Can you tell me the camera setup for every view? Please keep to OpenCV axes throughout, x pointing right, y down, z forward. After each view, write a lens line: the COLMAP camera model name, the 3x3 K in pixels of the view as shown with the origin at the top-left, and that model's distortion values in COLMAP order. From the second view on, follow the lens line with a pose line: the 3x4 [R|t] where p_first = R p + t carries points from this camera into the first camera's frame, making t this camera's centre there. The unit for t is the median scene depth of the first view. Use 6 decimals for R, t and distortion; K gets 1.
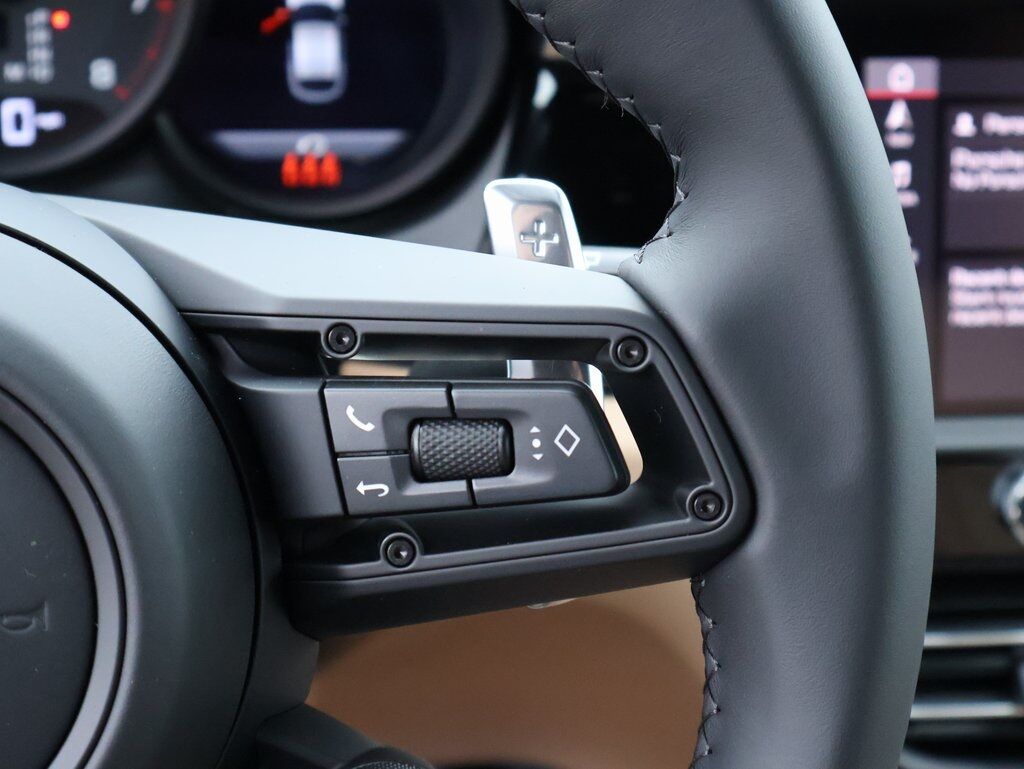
lens RADIAL K [[1864.0, 0, 513.7], [0, 1864.0, 378.6], [0, 0, 1]] dist [-0.031457, 0.000000]
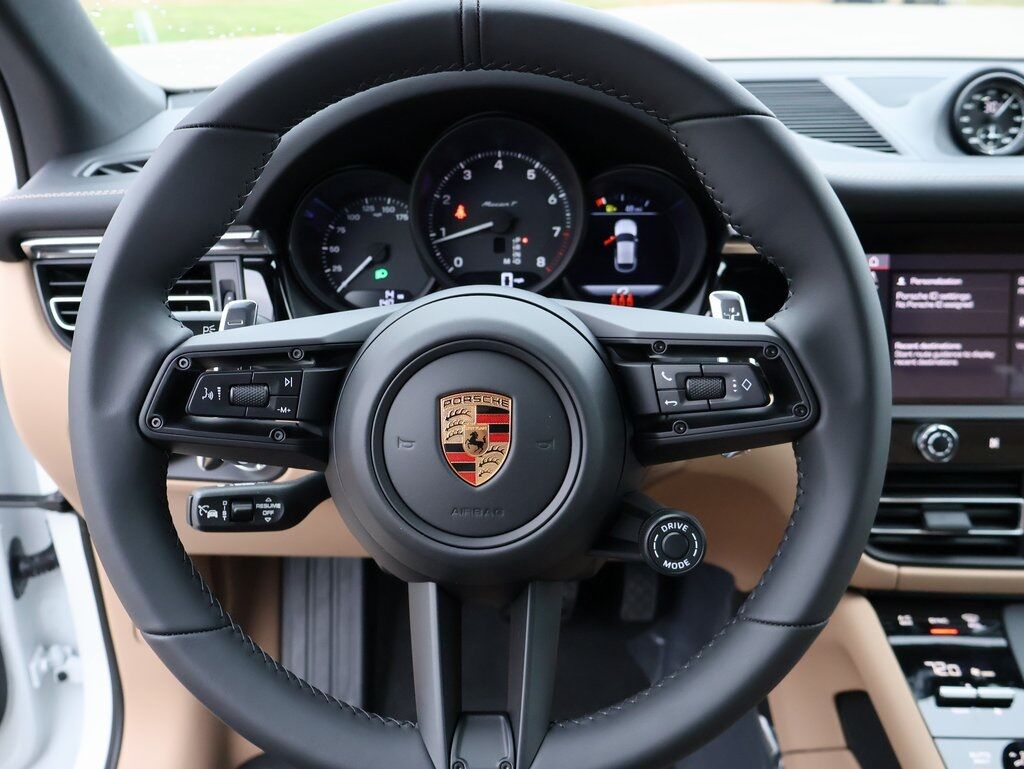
lens RADIAL K [[850.7, 0, 527.9], [0, 850.7, 372.2], [0, 0, 1]] dist [-0.064265, -0.008283]
pose [[0.984475, 0.017091, -0.174689, -0.062365], [-0.026668, 0.998258, -0.052626, 0.080742], [0.173485, 0.056468, 0.983216, -0.218314]]
